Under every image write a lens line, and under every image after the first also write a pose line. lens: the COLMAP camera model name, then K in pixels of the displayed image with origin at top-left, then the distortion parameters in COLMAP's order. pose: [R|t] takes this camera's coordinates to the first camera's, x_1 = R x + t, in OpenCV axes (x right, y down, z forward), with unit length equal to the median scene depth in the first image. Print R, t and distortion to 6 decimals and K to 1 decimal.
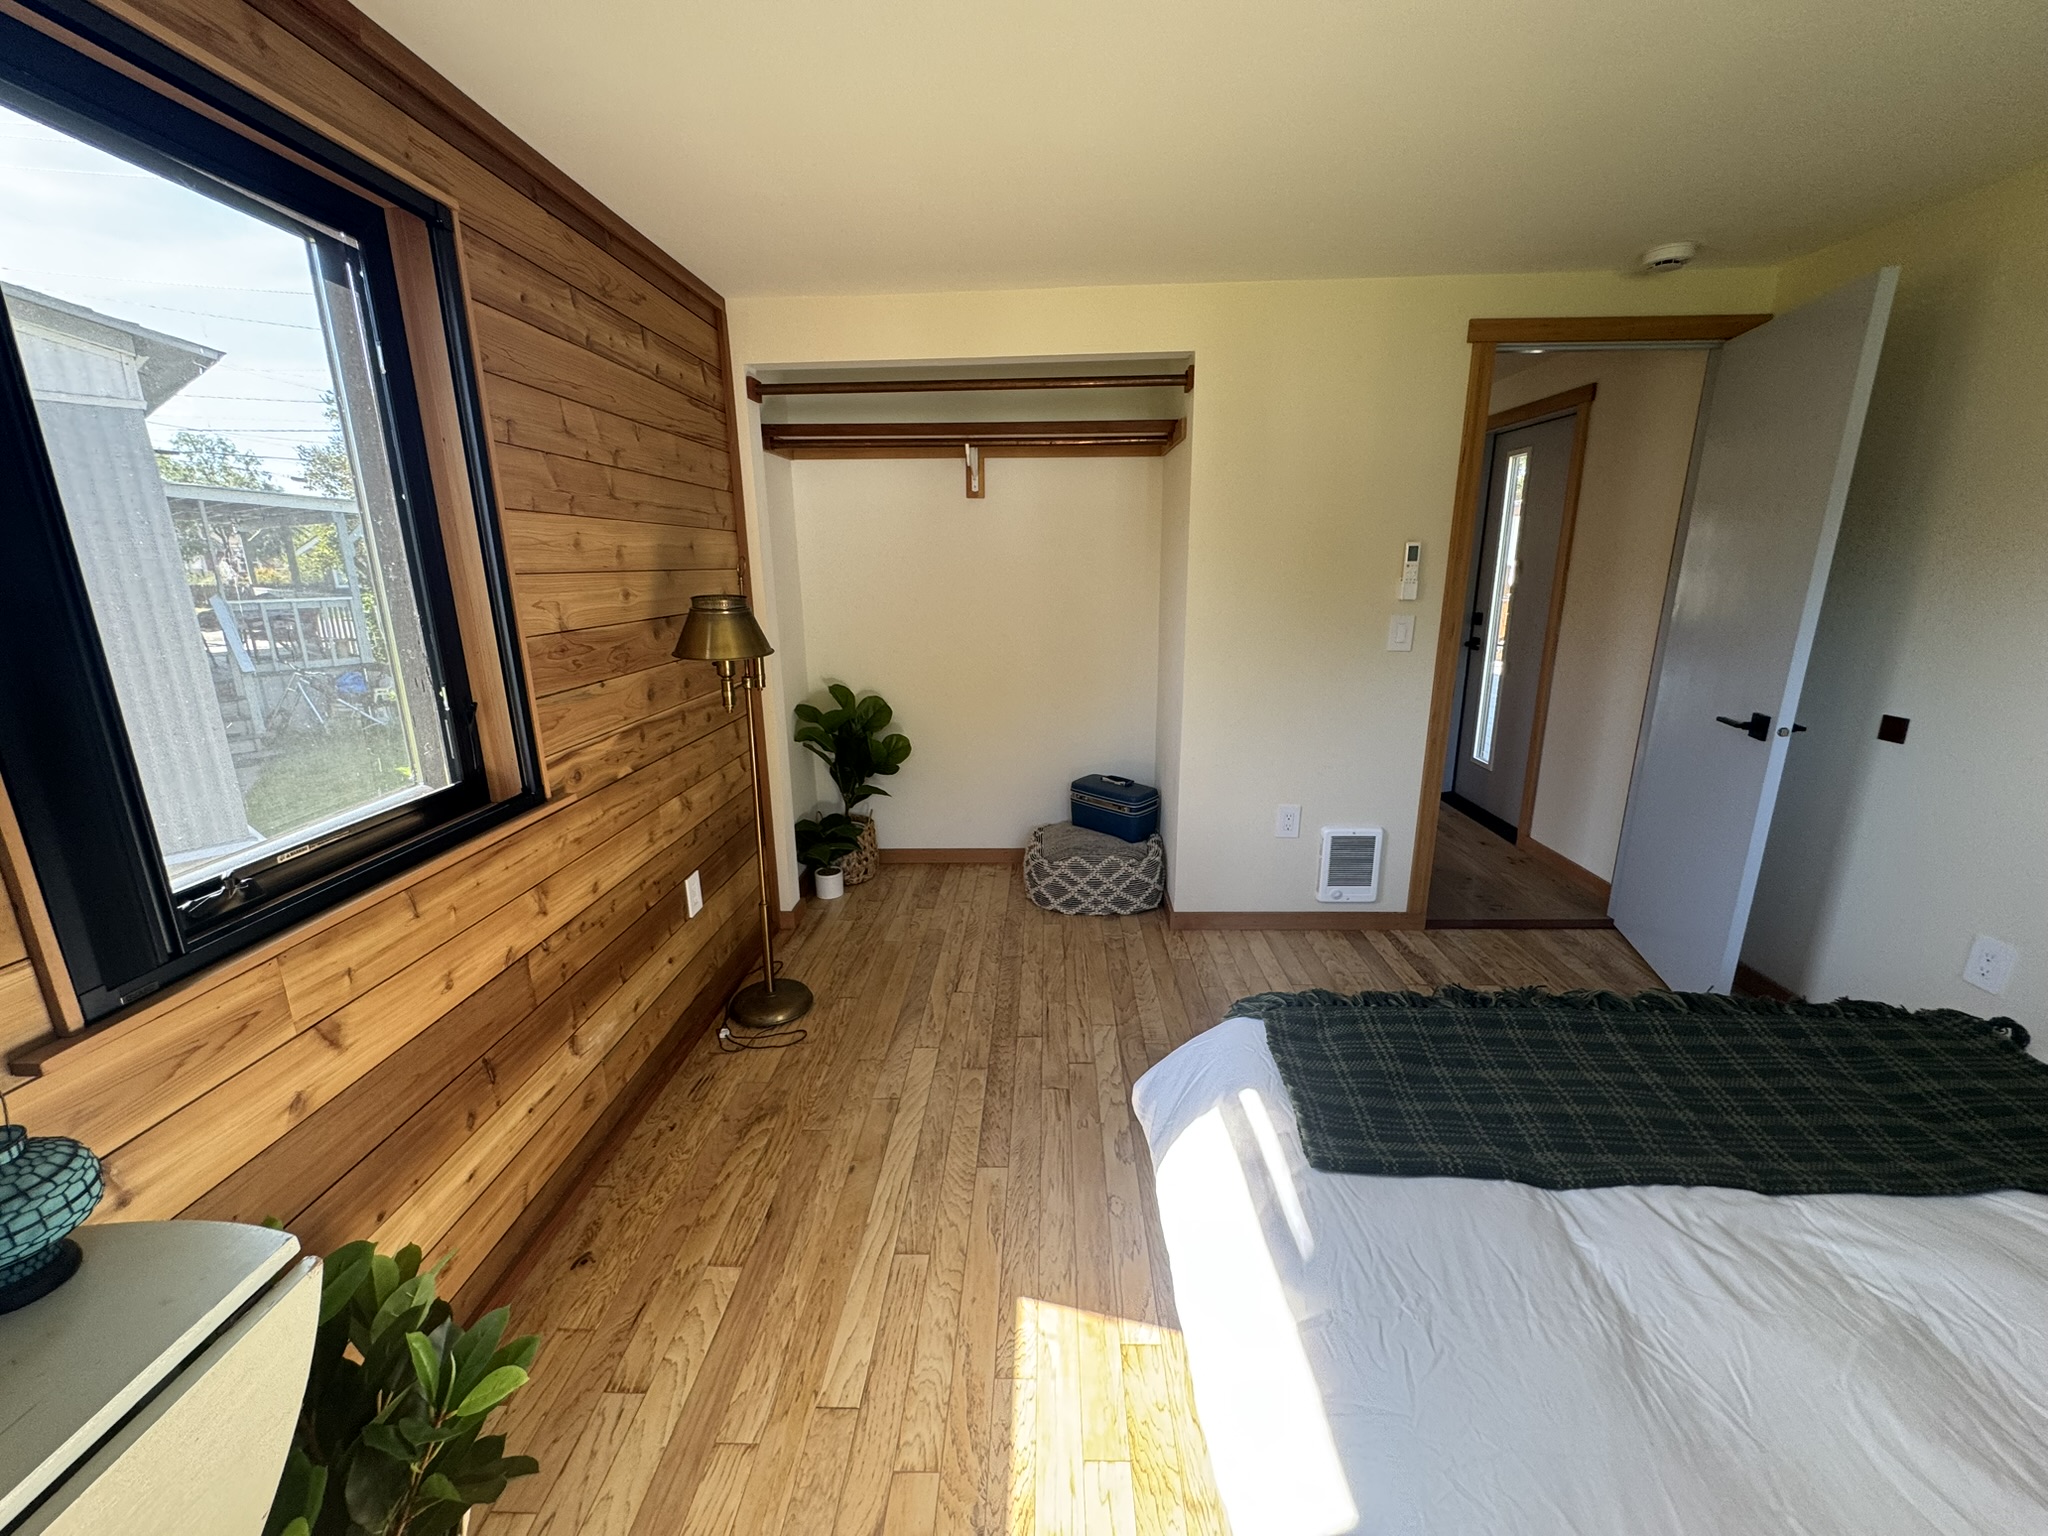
lens RADIAL K [[819.3, 0, 1015.6], [0, 819.3, 765.7], [0, 0, 1]] dist [-0.003048, 0.000333]
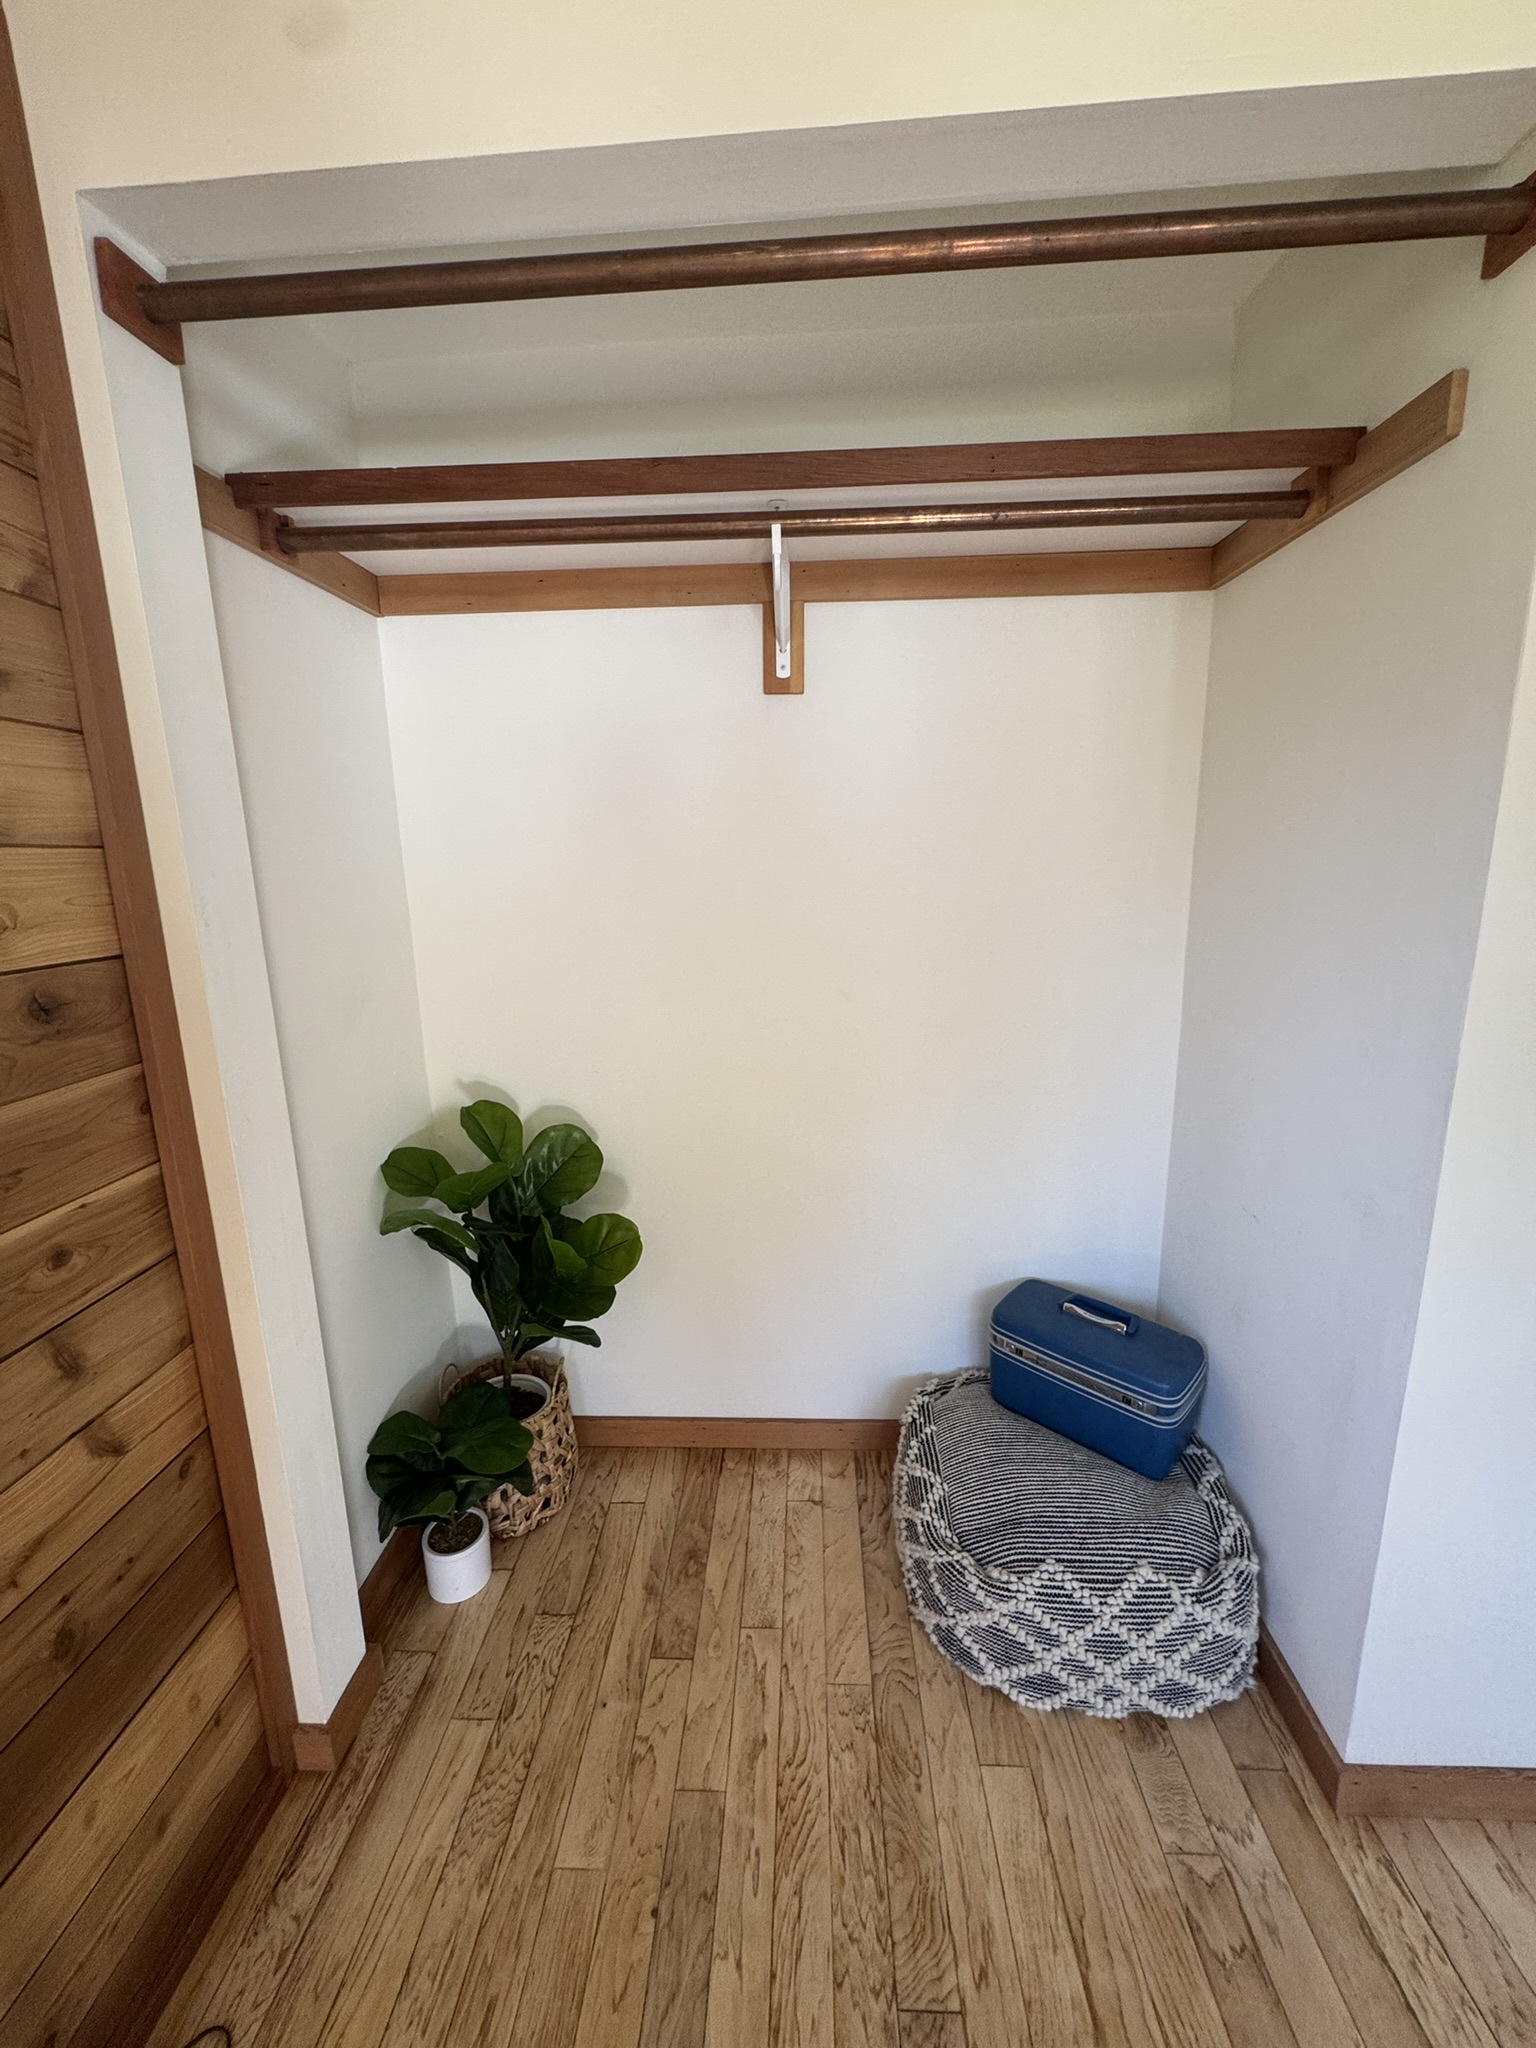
lens RADIAL K [[819.3, 0, 766.9], [0, 819.3, 1030.3], [0, 0, 1]] dist [-0.003048, 0.000333]
pose [[0.999943, -0.006142, -0.008703, -0.057561], [0.005819, 0.999313, -0.036604, -0.130683], [0.008921, 0.036551, 0.999292, 0.579143]]
